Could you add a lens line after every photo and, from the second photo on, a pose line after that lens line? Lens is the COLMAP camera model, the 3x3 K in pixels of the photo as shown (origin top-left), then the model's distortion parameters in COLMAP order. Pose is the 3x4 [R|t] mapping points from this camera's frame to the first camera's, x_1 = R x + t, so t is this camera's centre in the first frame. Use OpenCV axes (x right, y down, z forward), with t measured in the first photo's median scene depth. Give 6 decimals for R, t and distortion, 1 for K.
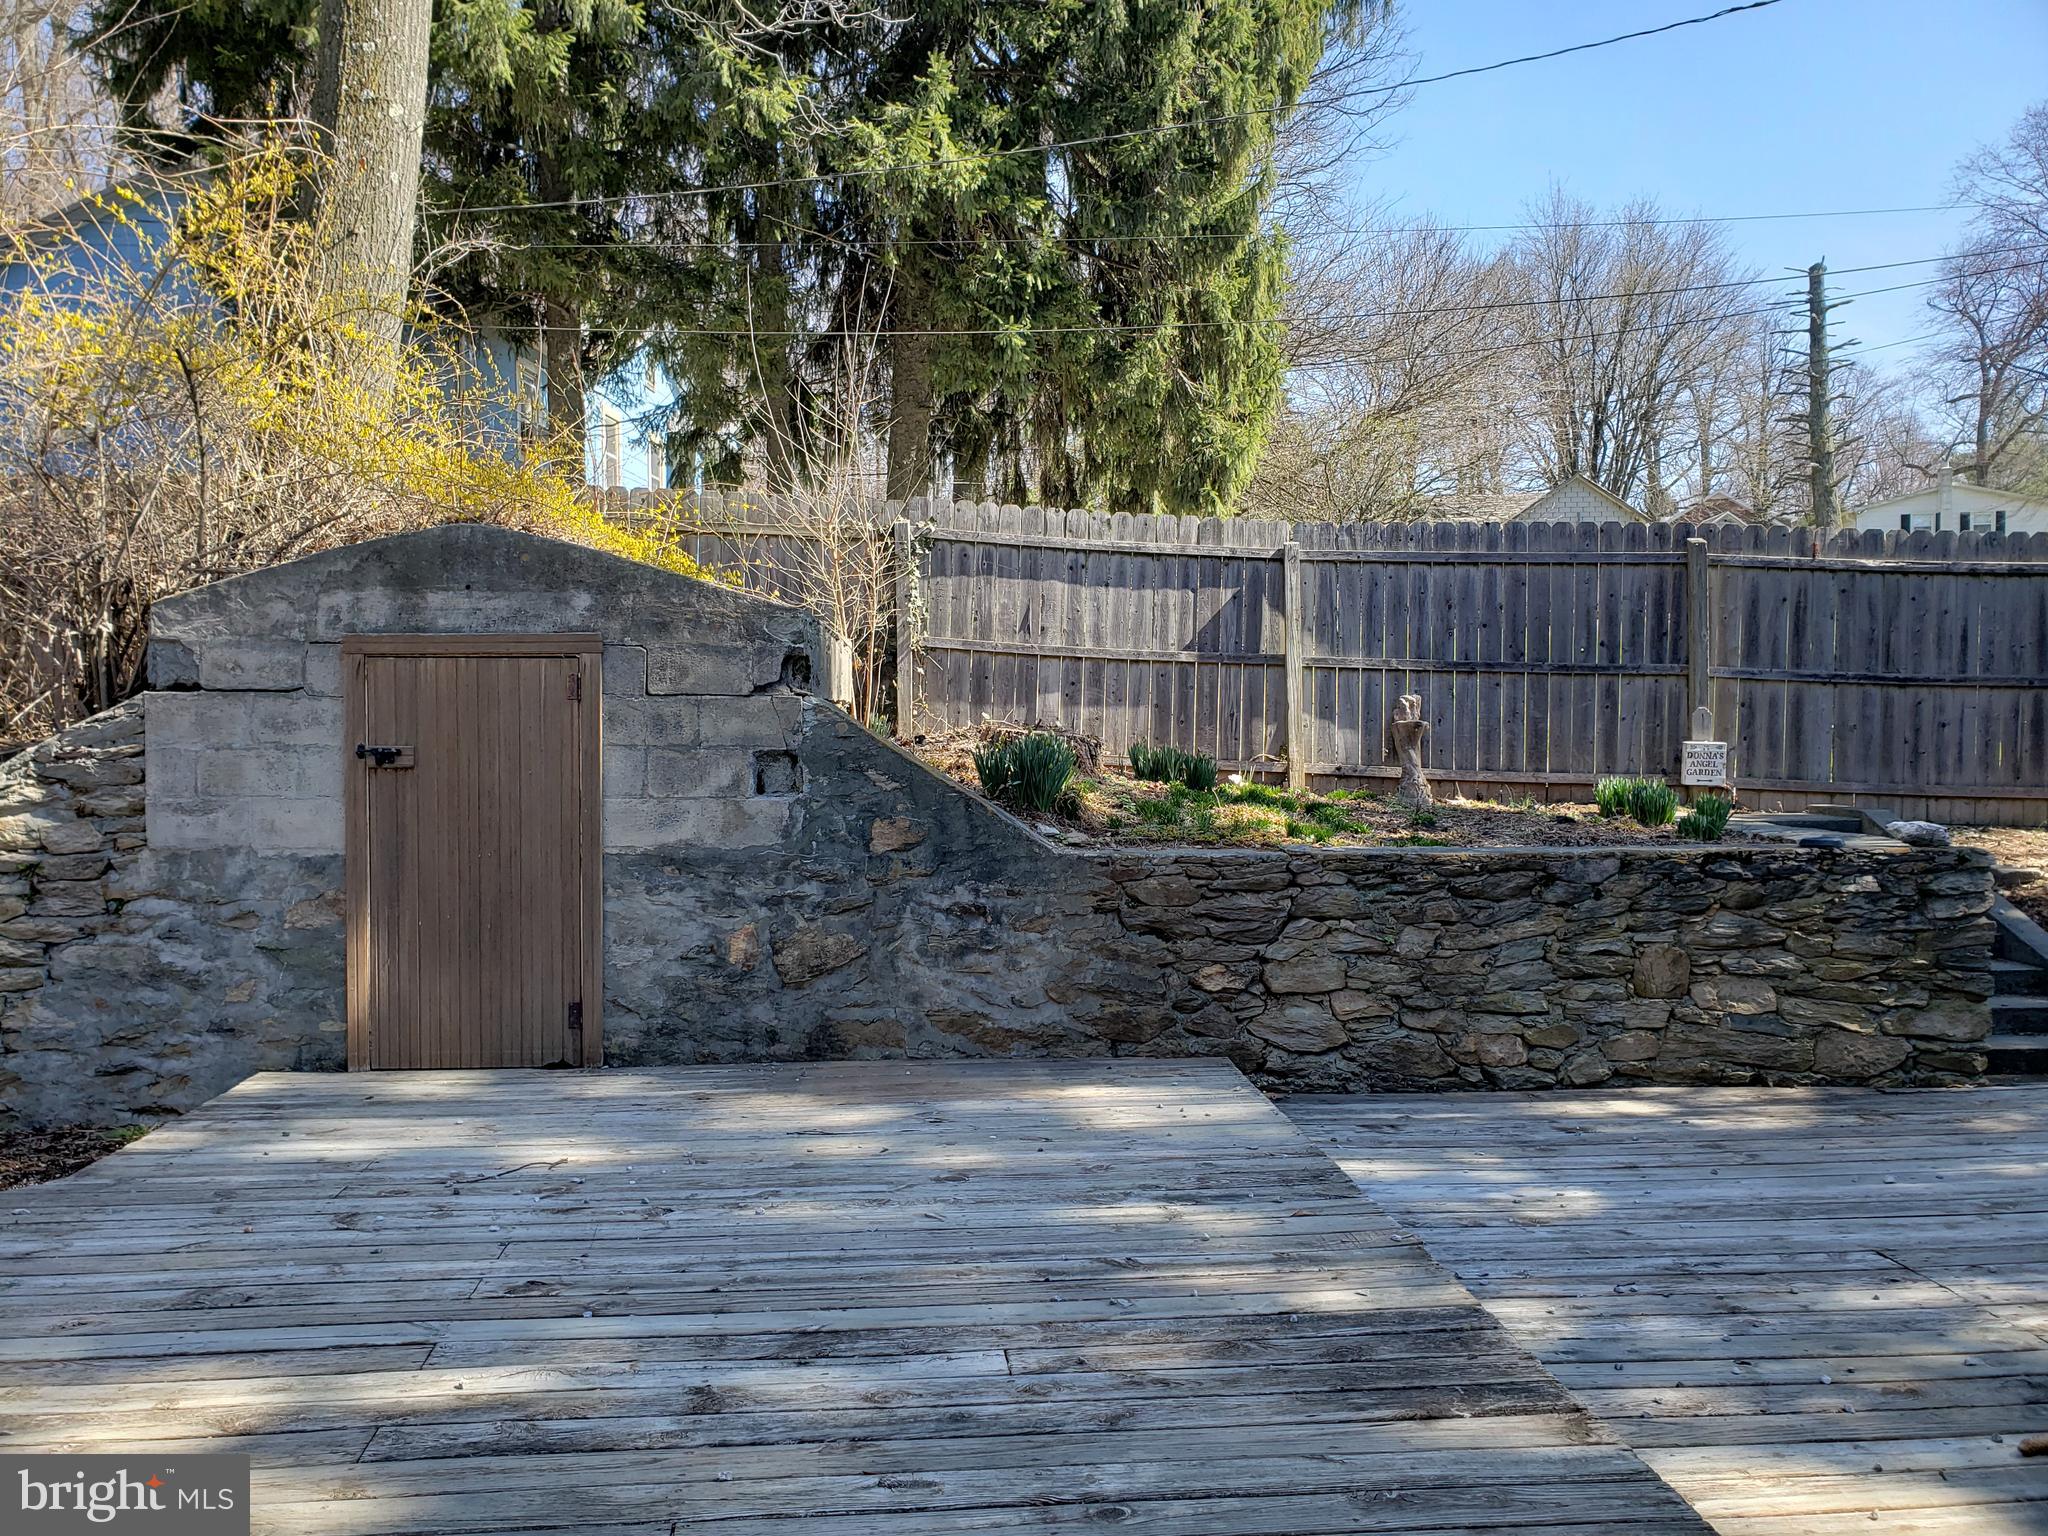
lens RADIAL K [[1608.3, 0, 1007.3], [0, 1608.3, 749.3], [0, 0, 1]] dist [0.014112, -0.003626]
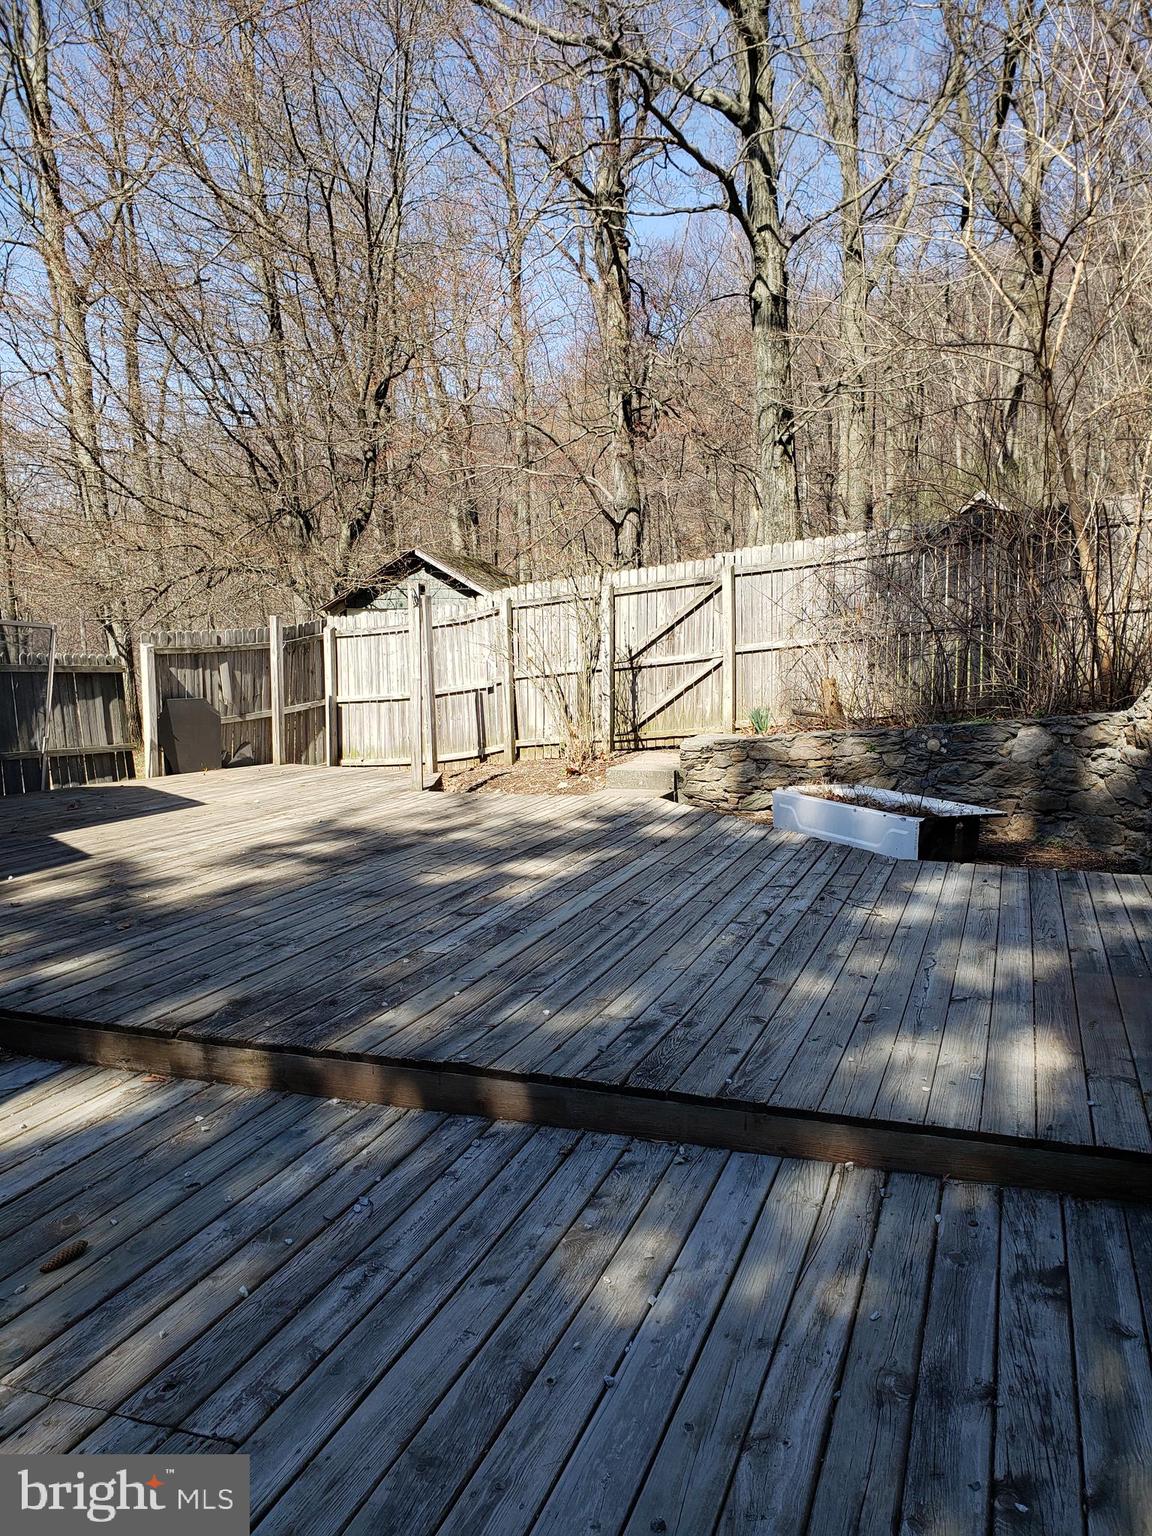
lens RADIAL K [[1206.2, 0, 594.9], [0, 1206.2, 753.5], [0, 0, 1]] dist [0.014112, -0.003626]
pose [[-0.419356, 0.092840, -0.903062, 0.631949], [-0.015237, 0.993897, 0.109254, -0.006043], [0.907694, 0.059576, -0.415382, 0.939060]]
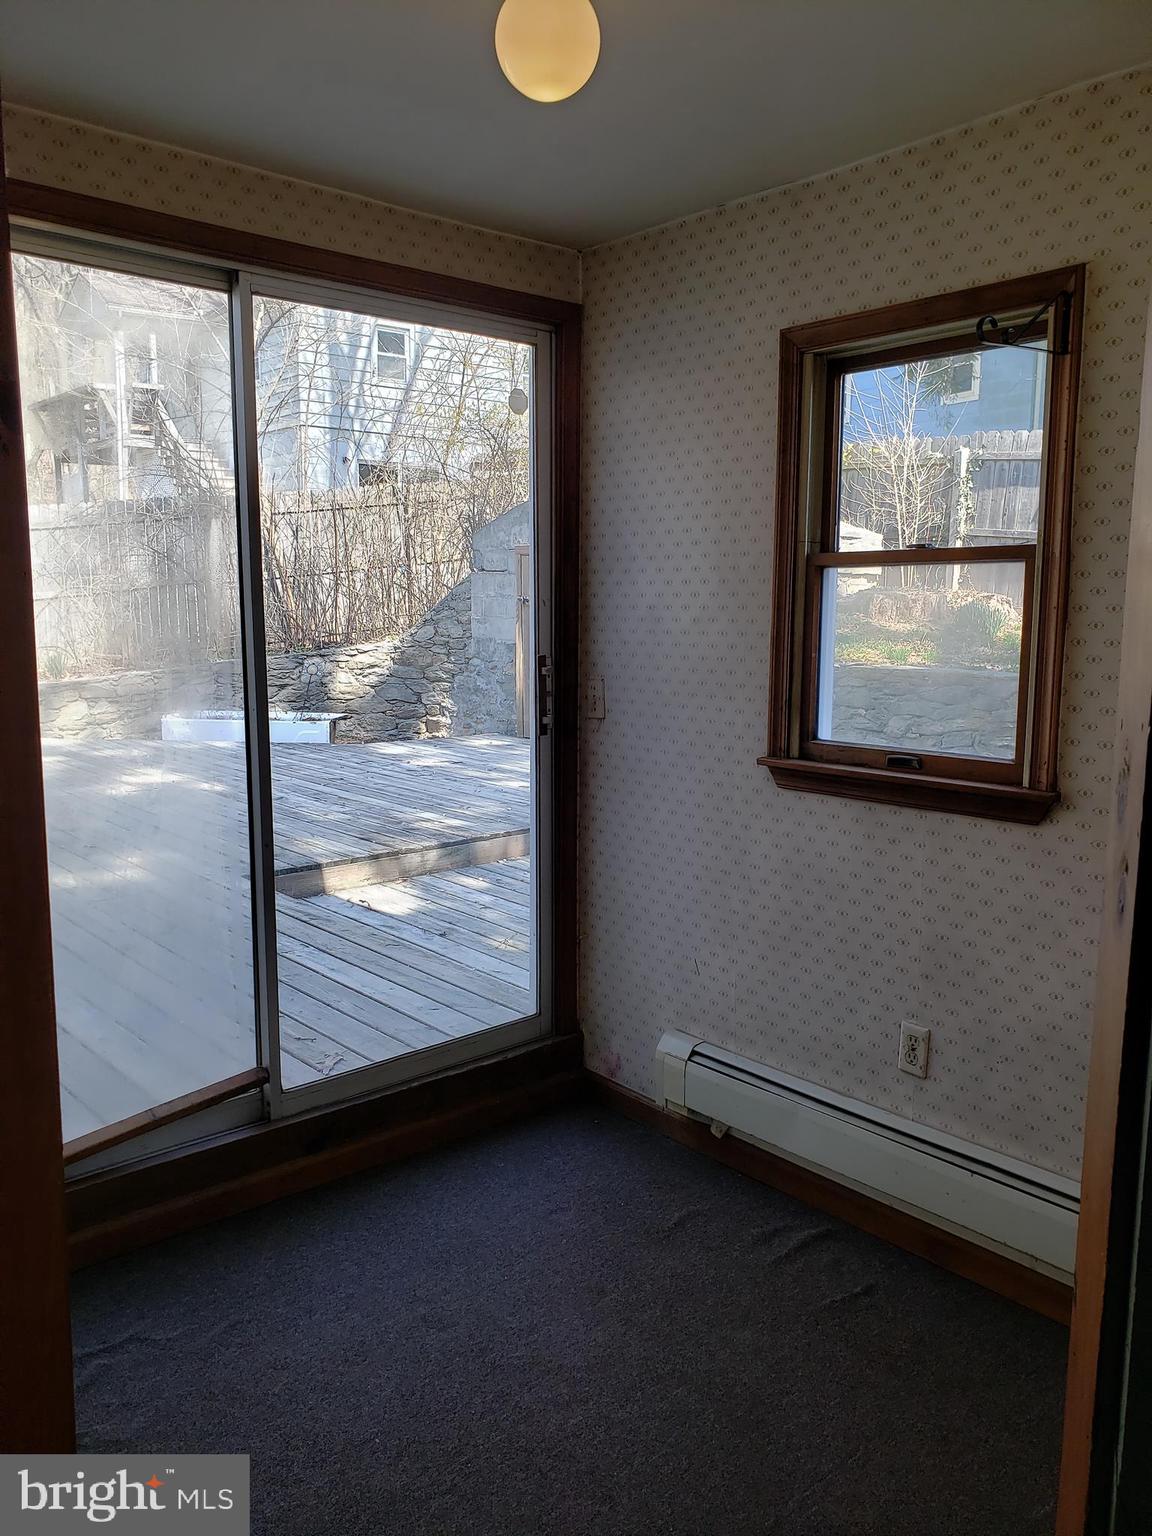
lens RADIAL K [[1206.2, 0, 579.0], [0, 1206.2, 774.2], [0, 0, 1]] dist [0.014112, -0.003626]
pose [[0.578156, 0.126665, -0.806034, 1.015715], [-0.021691, 0.989914, 0.140002, 0.008605], [0.815638, -0.063460, 0.575072, 0.078145]]
